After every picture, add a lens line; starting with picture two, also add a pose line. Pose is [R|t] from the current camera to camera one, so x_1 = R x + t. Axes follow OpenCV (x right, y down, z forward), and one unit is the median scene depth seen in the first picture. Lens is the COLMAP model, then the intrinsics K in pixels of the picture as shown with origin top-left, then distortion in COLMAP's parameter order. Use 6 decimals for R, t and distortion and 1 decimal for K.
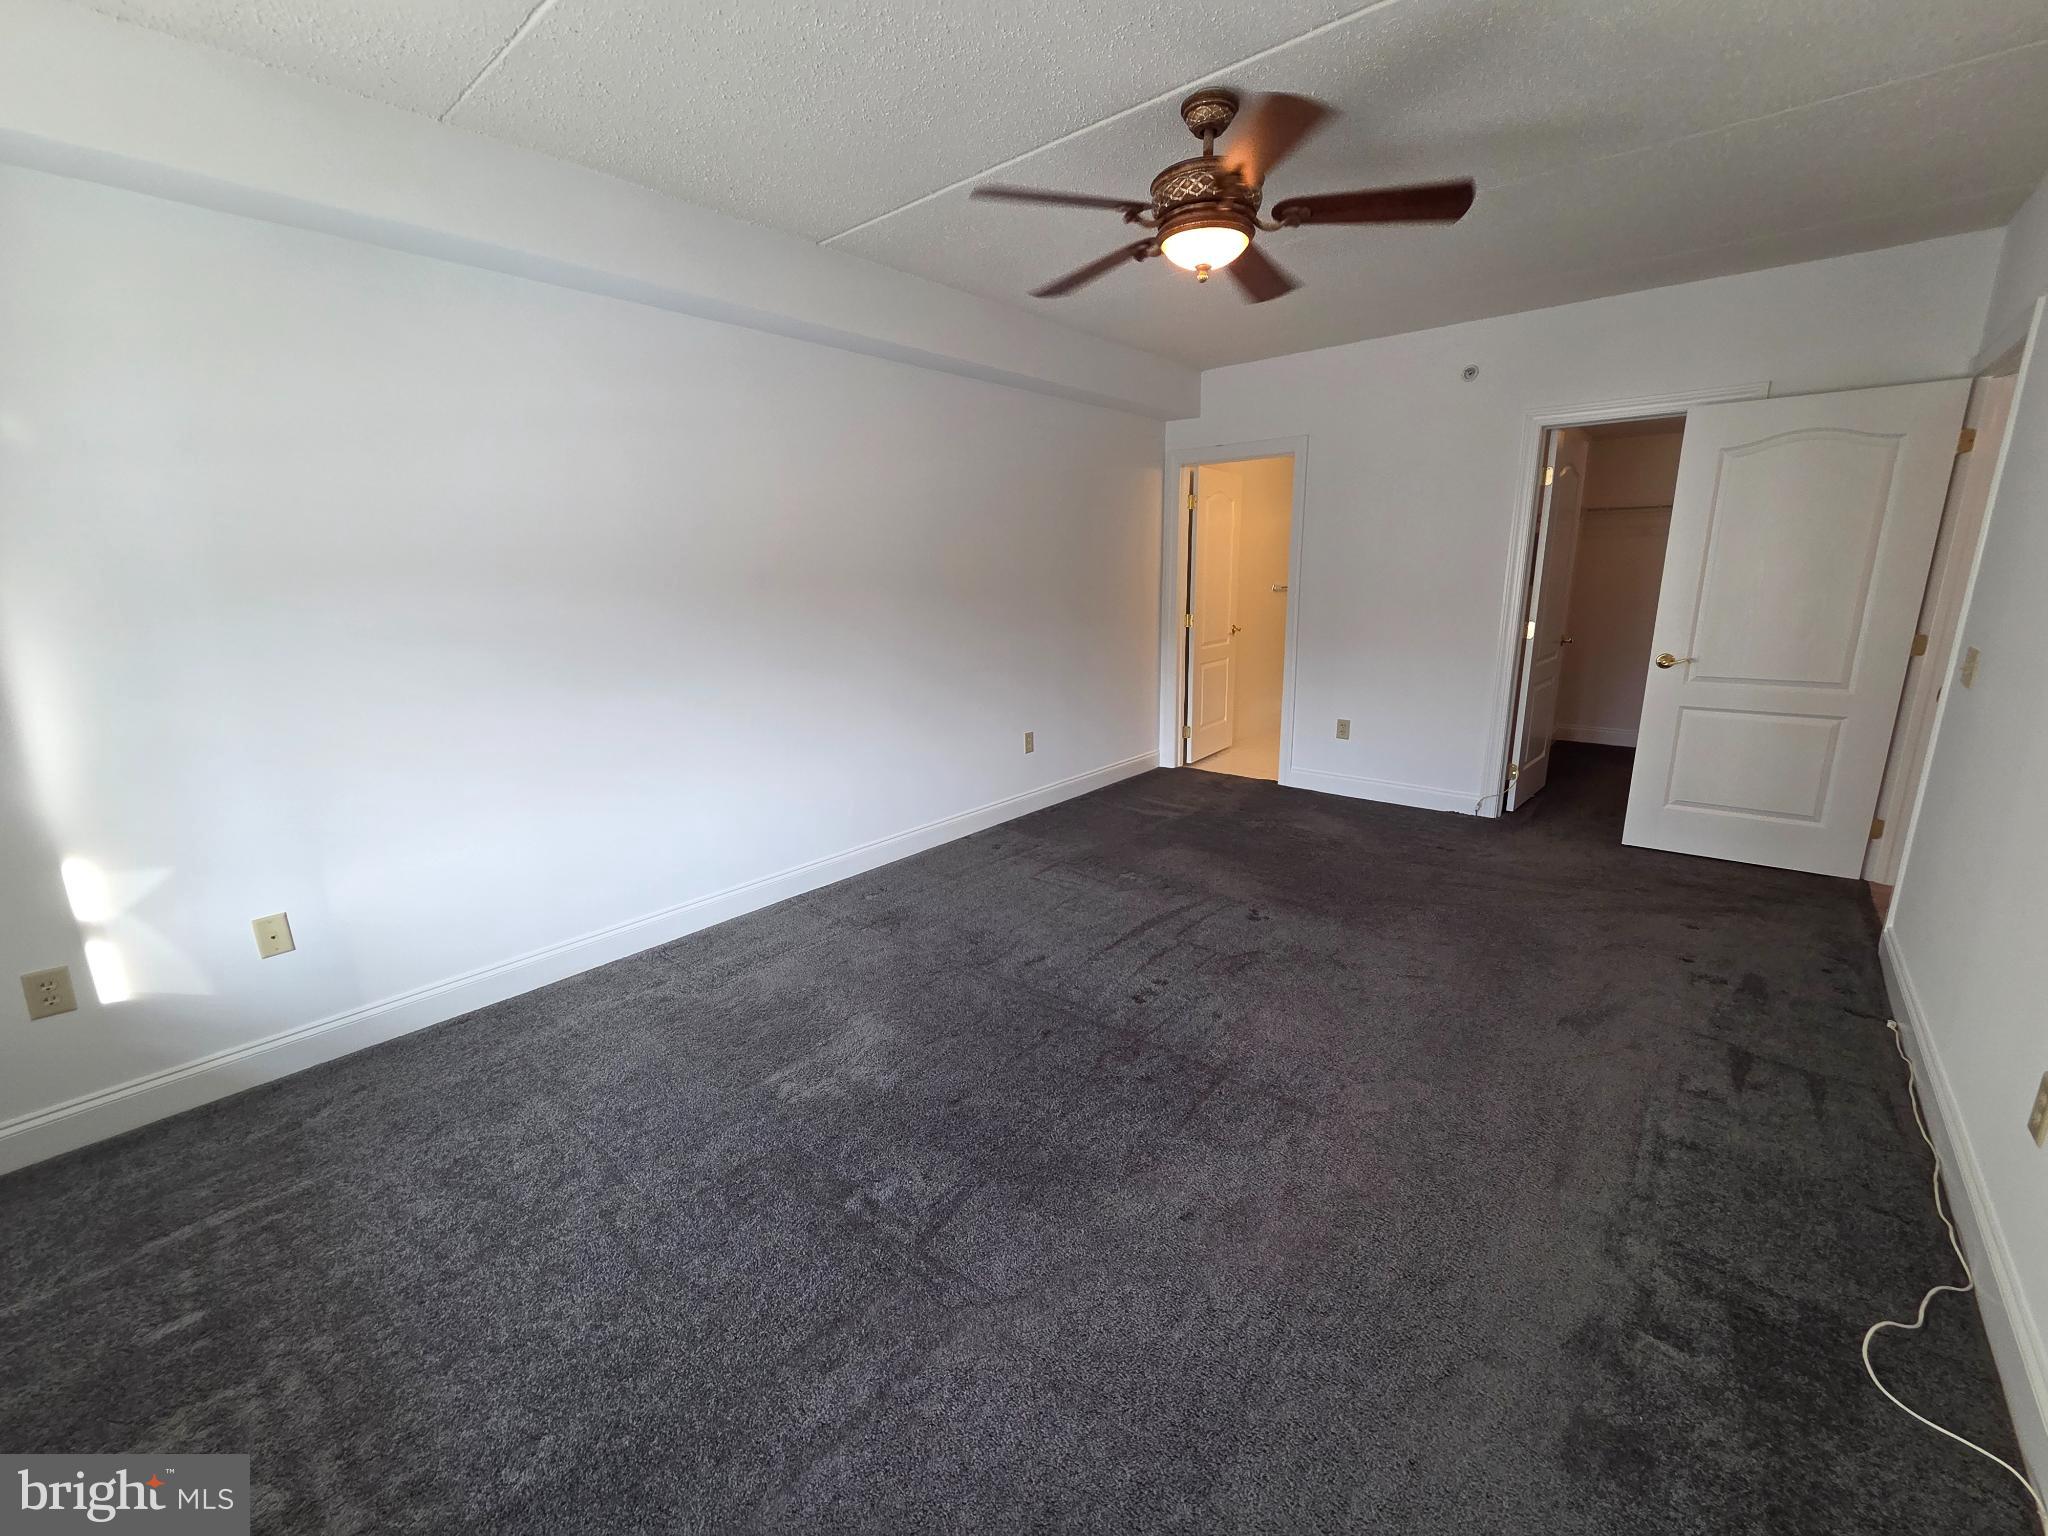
lens RADIAL K [[847.7, 0, 1018.5], [0, 847.7, 770.6], [0, 0, 1]] dist [0.000335, 0.001186]
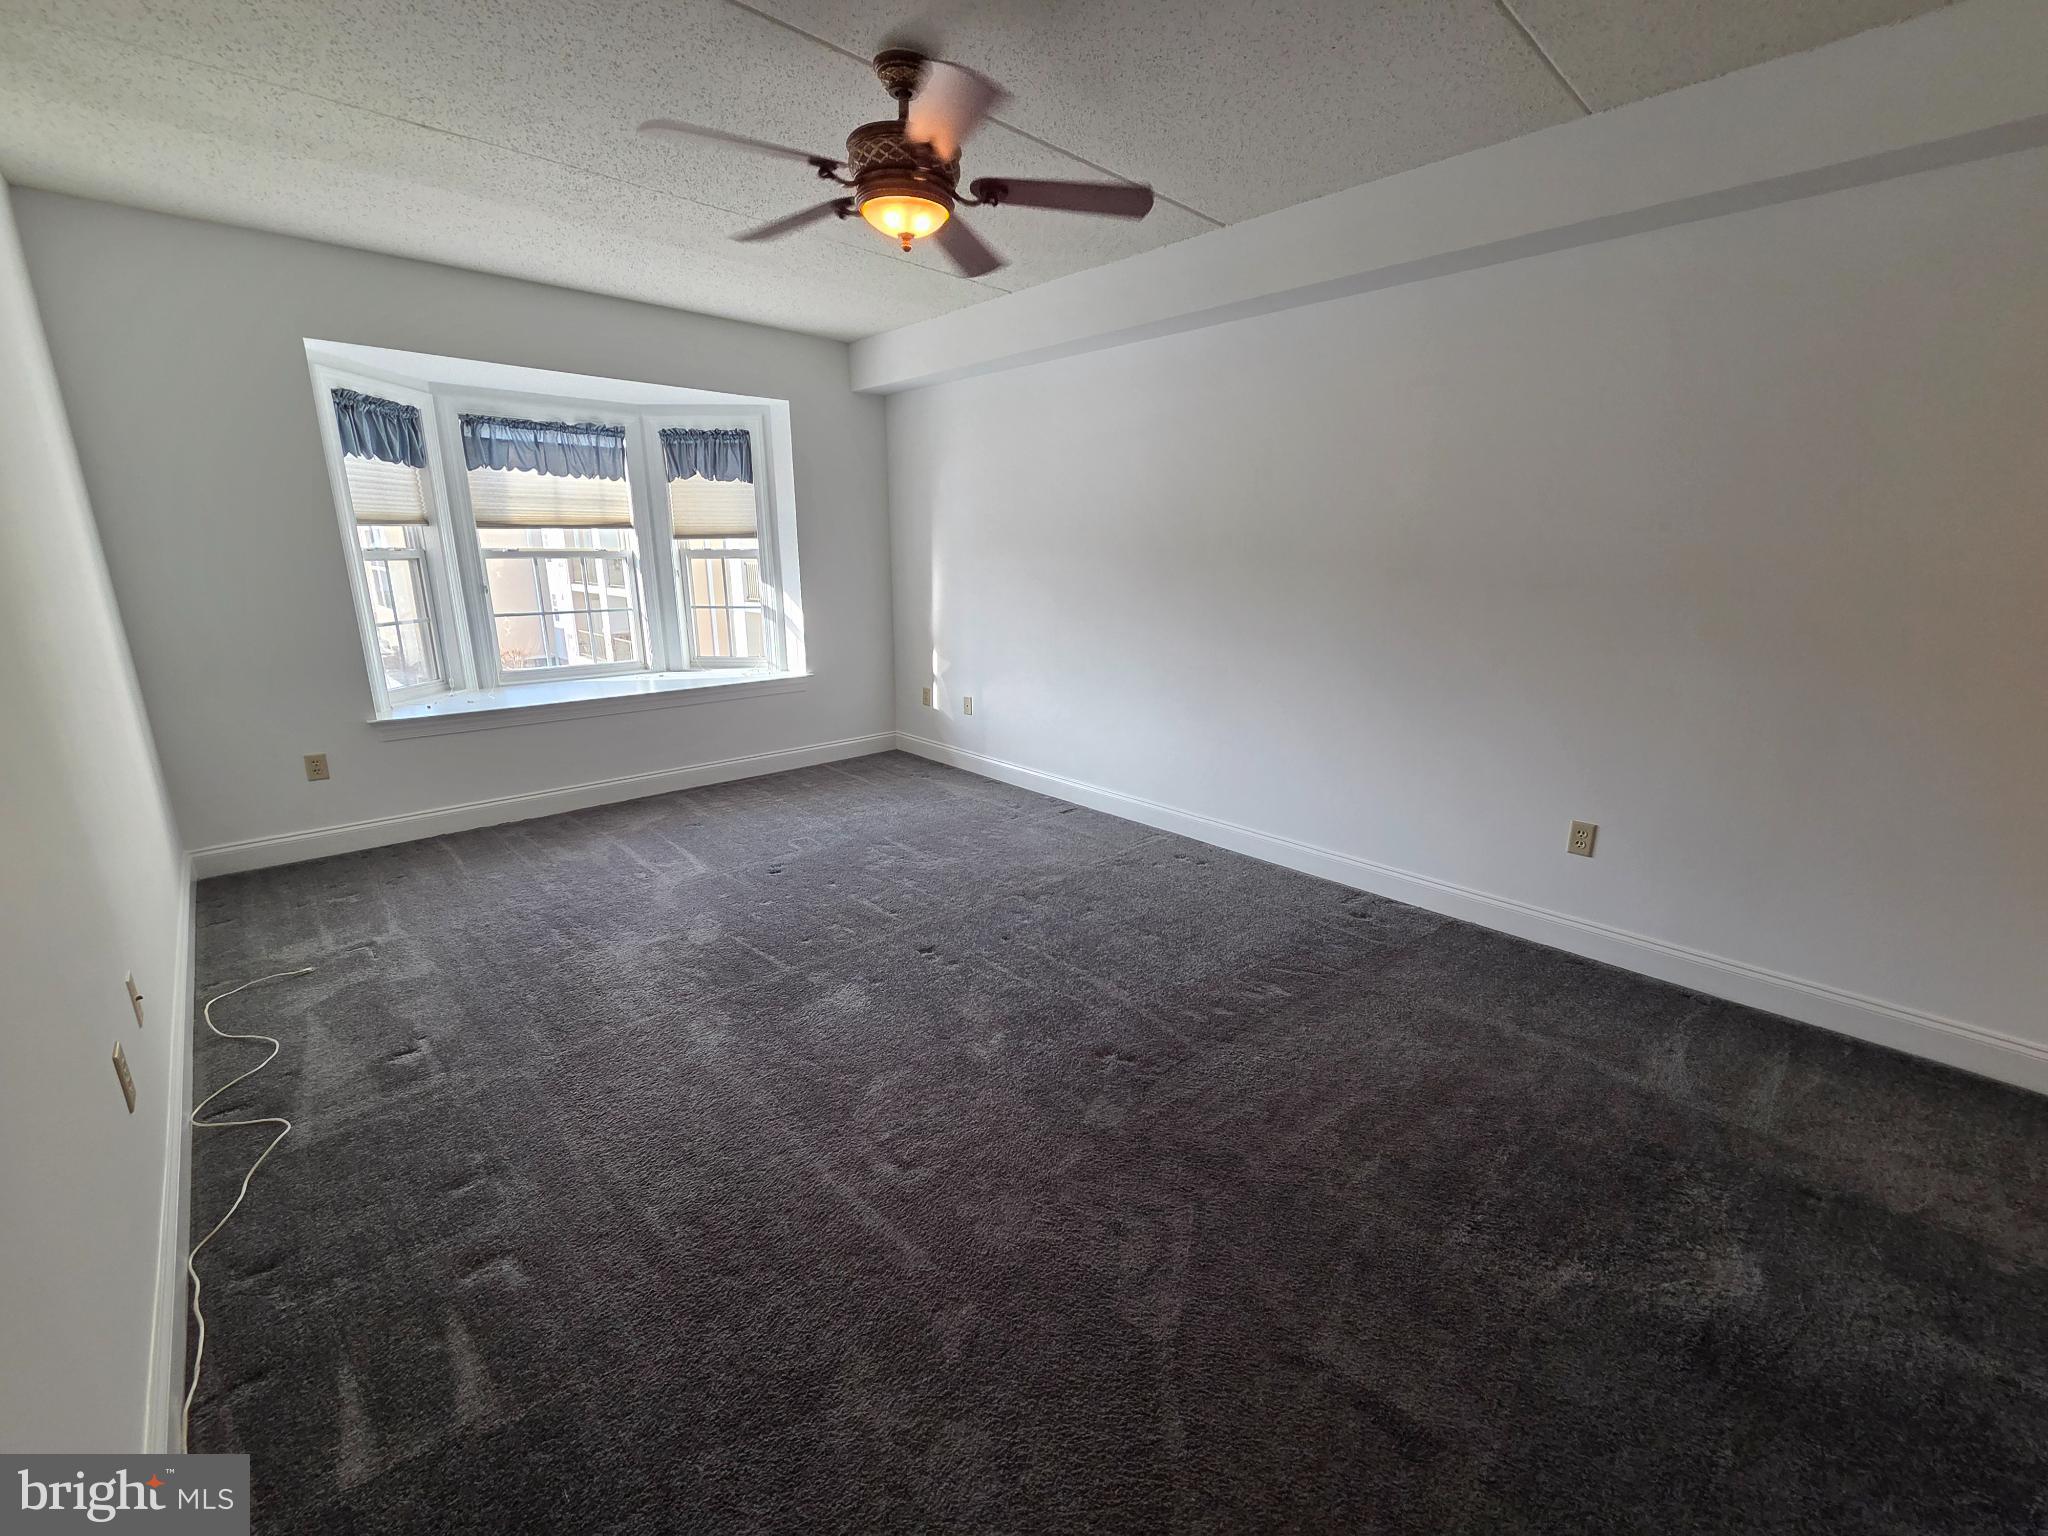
lens RADIAL K [[847.7, 0, 1023.7], [0, 847.7, 766.4], [0, 0, 1]] dist [0.000335, 0.001186]
pose [[-0.101273, 0.273331, -0.956574, 0.791812], [-0.235622, 0.927571, 0.289989, -0.209352], [0.966554, 0.254758, -0.029535, 0.776531]]
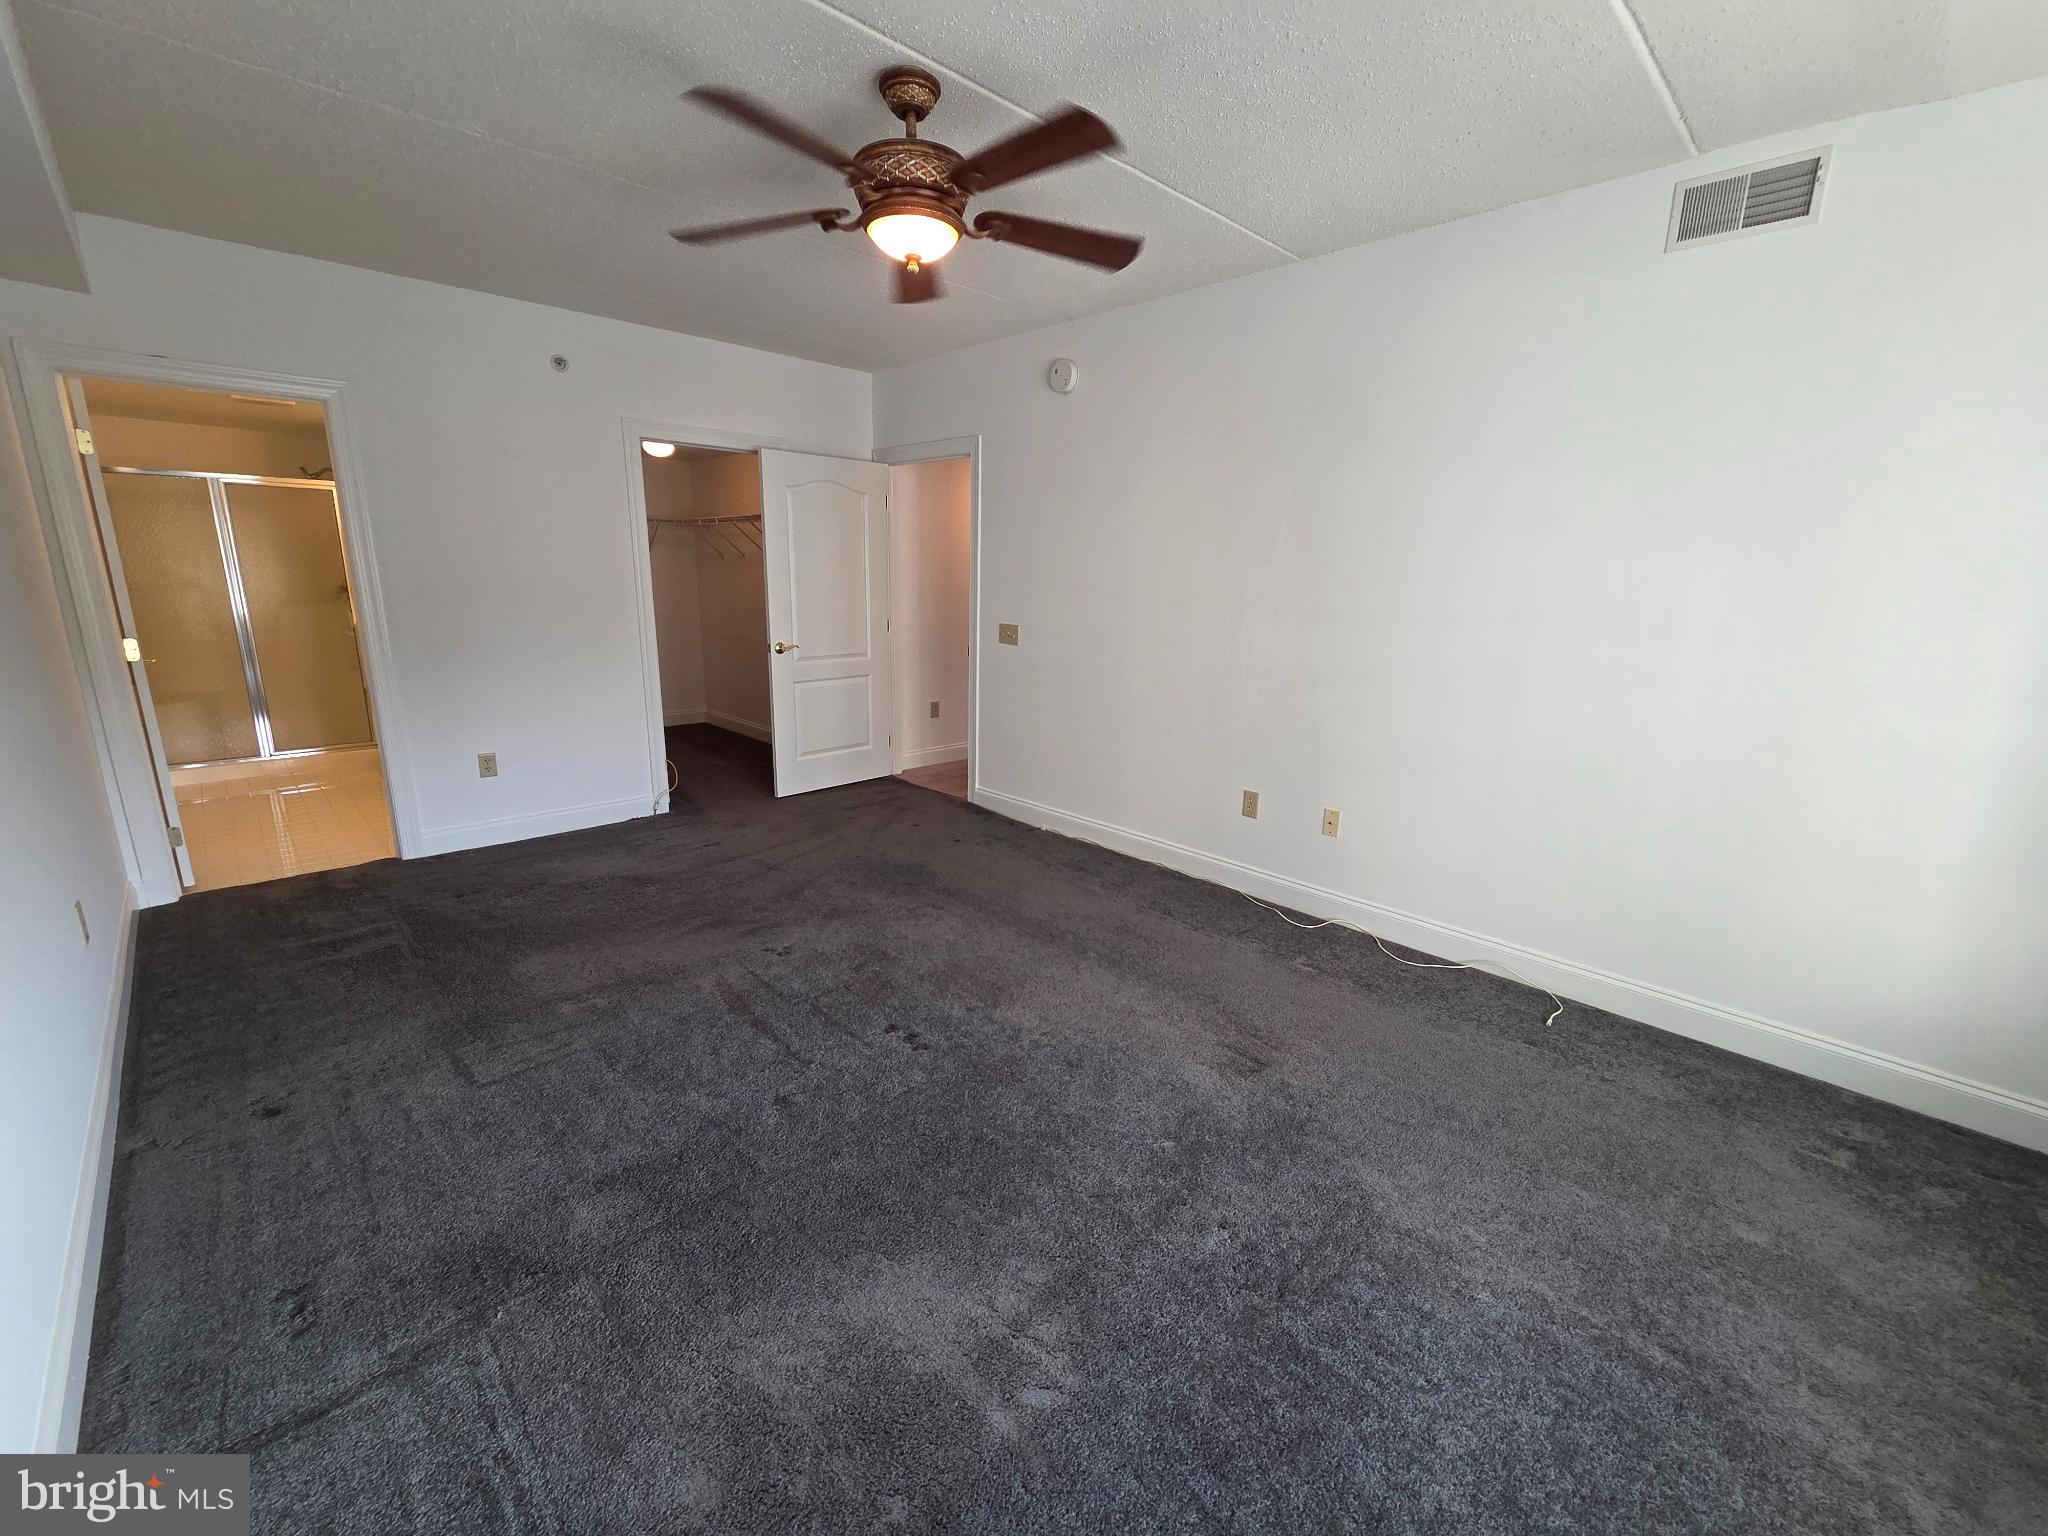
lens RADIAL K [[847.7, 0, 1023.3], [0, 847.7, 769.7], [0, 0, 1]] dist [0.000335, 0.001186]
pose [[0.084409, -0.210324, 0.973981, -0.482358], [0.210751, 0.959124, 0.188851, -0.117354], [-0.973889, 0.189326, 0.125285, 0.516374]]
